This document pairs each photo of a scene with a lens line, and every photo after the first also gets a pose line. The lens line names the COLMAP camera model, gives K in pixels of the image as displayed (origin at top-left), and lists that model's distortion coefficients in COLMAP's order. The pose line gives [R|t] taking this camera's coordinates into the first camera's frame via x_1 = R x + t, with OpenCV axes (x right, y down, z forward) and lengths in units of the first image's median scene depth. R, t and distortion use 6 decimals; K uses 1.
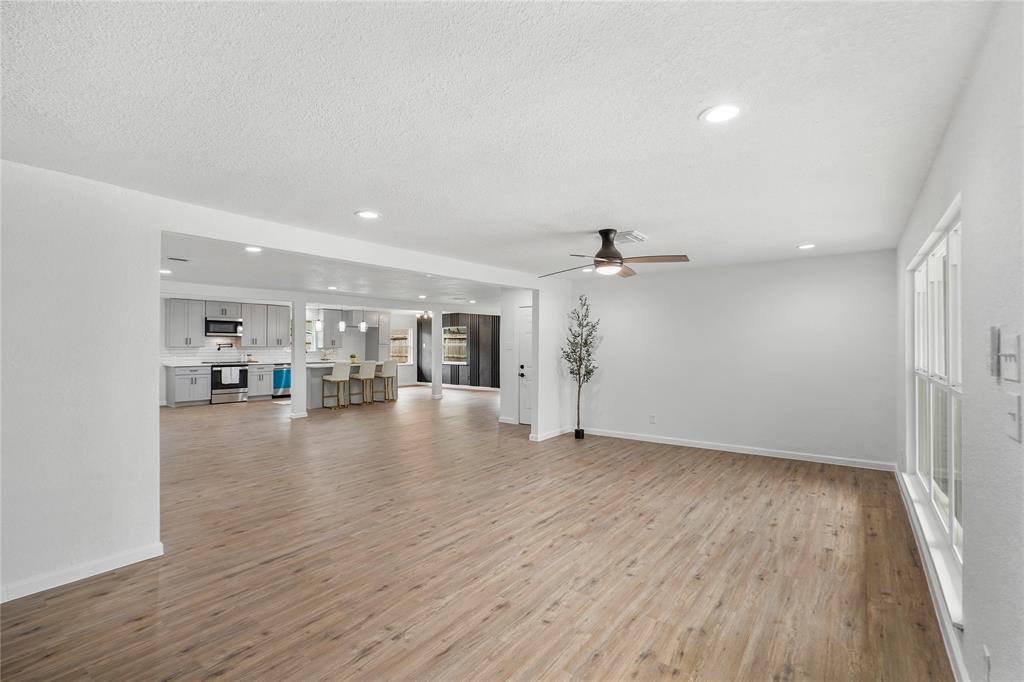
lens RADIAL K [[465.7, 0, 495.4], [0, 465.7, 344.2], [0, 0, 1]] dist [0.000804, -0.000111]
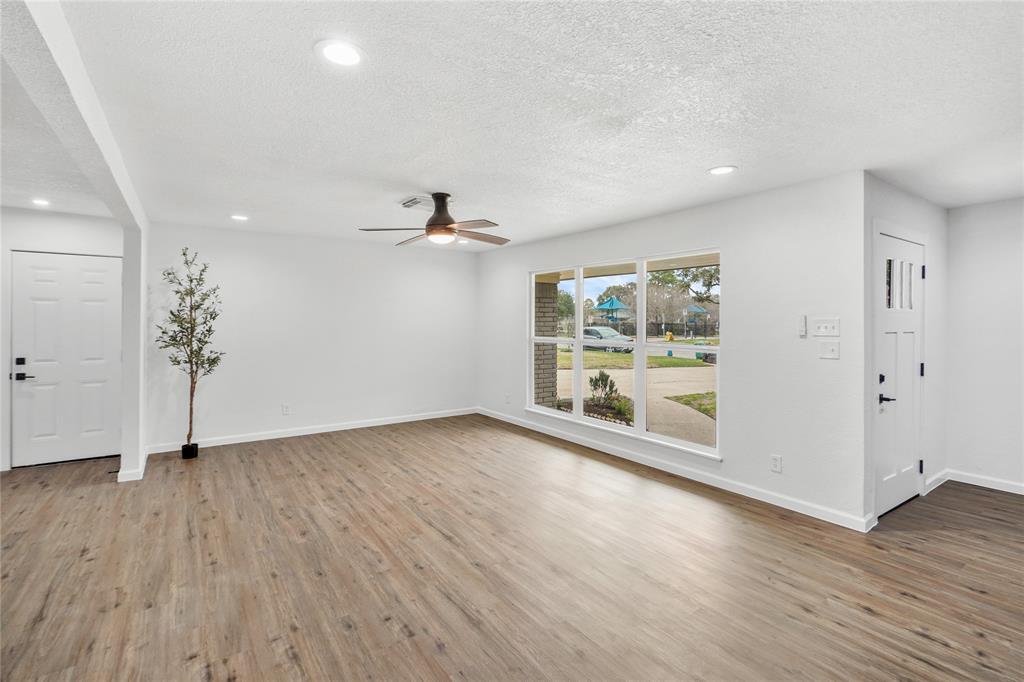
lens RADIAL K [[475.3, 0, 525.5], [0, 475.3, 324.0], [0, 0, 1]] dist [-0.001328, -0.000184]
pose [[0.298567, -0.000157, 0.954389, -0.235975], [-0.003470, 0.999993, 0.001250, 0.002656], [-0.954382, -0.003685, 0.298564, 0.227682]]
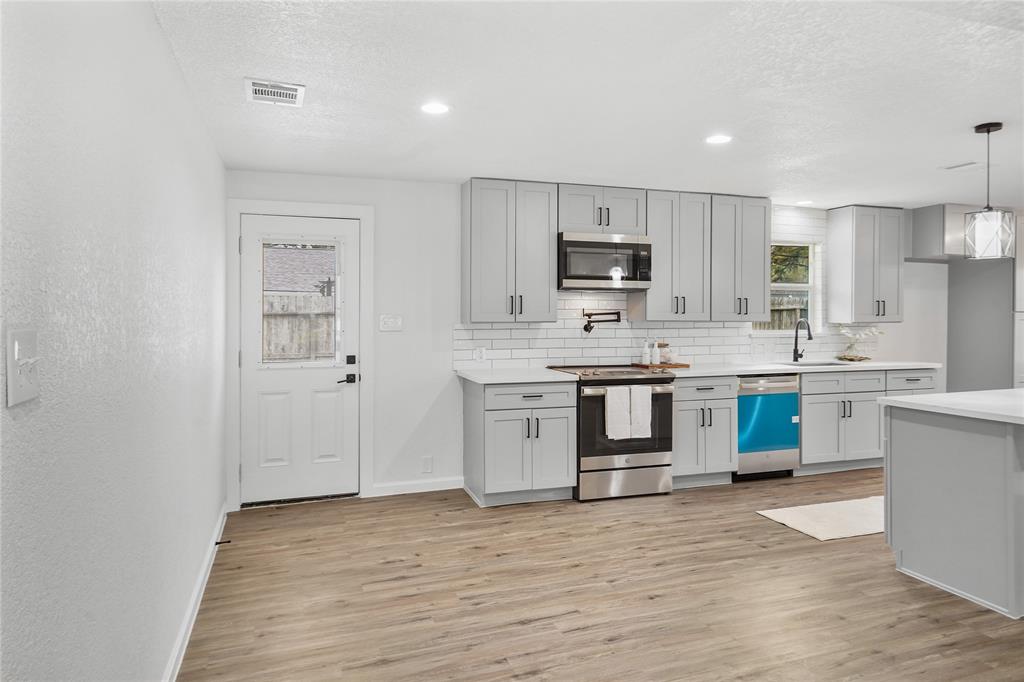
lens RADIAL K [[633.1, 0, 508.6], [0, 633.1, 319.3], [0, 0, 1]] dist [0.018844, 0.000158]
pose [[0.846476, 0.003505, -0.532415, -0.432778], [0.002097, 0.999949, 0.009917, -0.000496], [0.532422, -0.009511, 0.846426, 0.627484]]
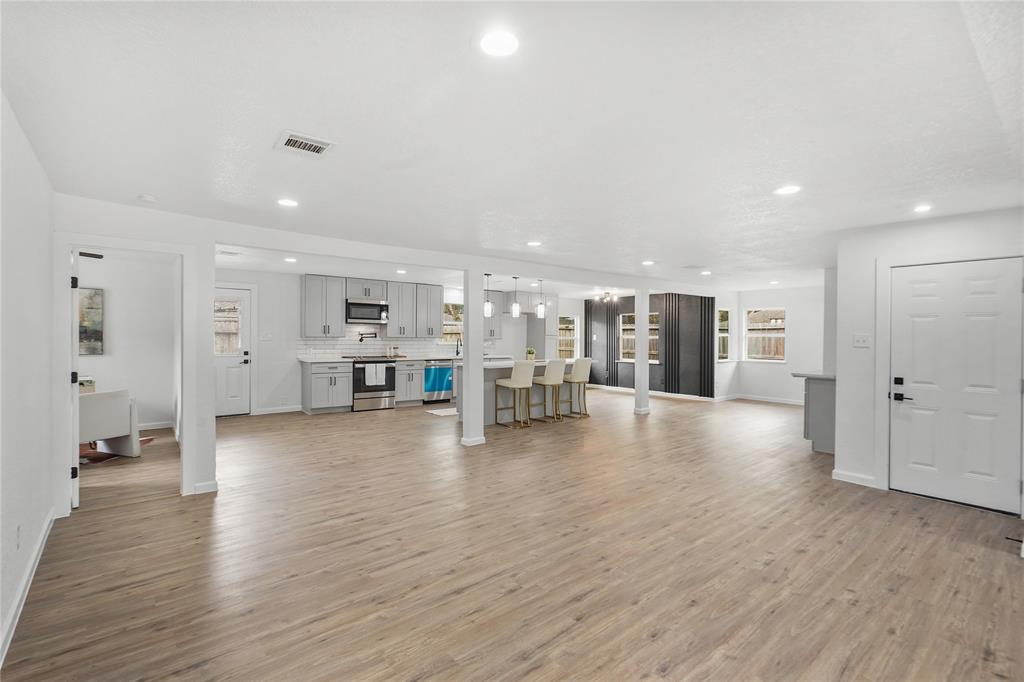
lens RADIAL K [[471.7, 0, 497.4], [0, 471.7, 342.9], [0, 0, 1]] dist [0.019968, -0.000472]
pose [[0.973050, 0.011289, -0.230316, -0.206893], [-0.008022, 0.999854, 0.015114, 0.001699], [0.230453, -0.012859, 0.972999, 0.307887]]
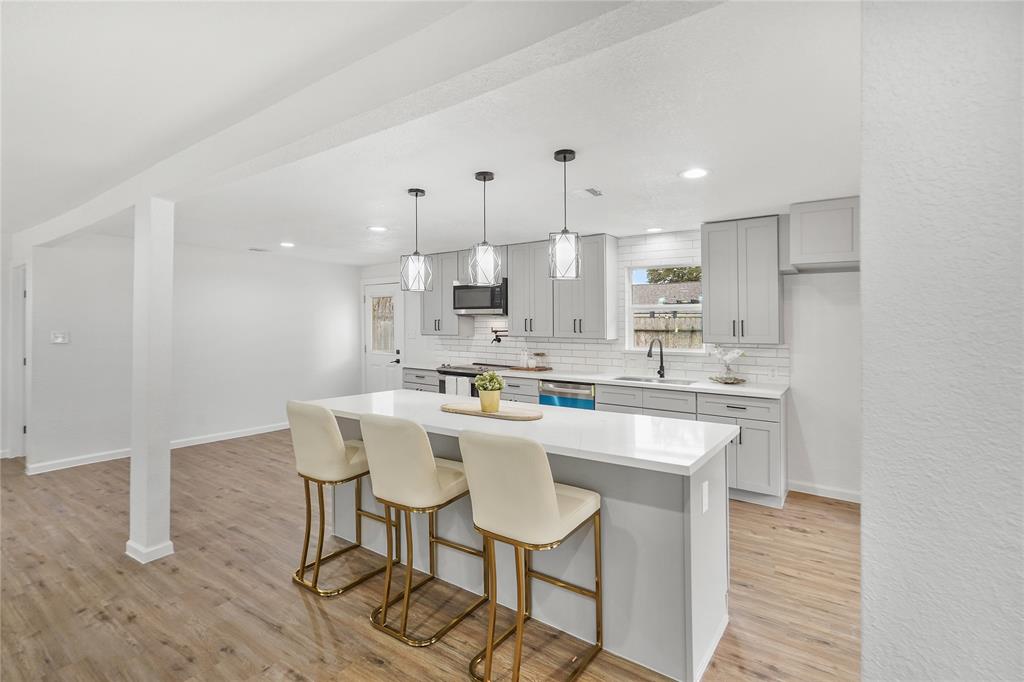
lens RADIAL K [[475.3, 0, 525.5], [0, 475.3, 324.0], [0, 0, 1]] dist [-0.001328, -0.000184]
pose [[0.055360, -0.010004, -0.998416, -0.064199], [-0.006754, 0.999923, -0.010393, -0.002128], [0.998444, 0.007319, 0.055288, 1.102857]]
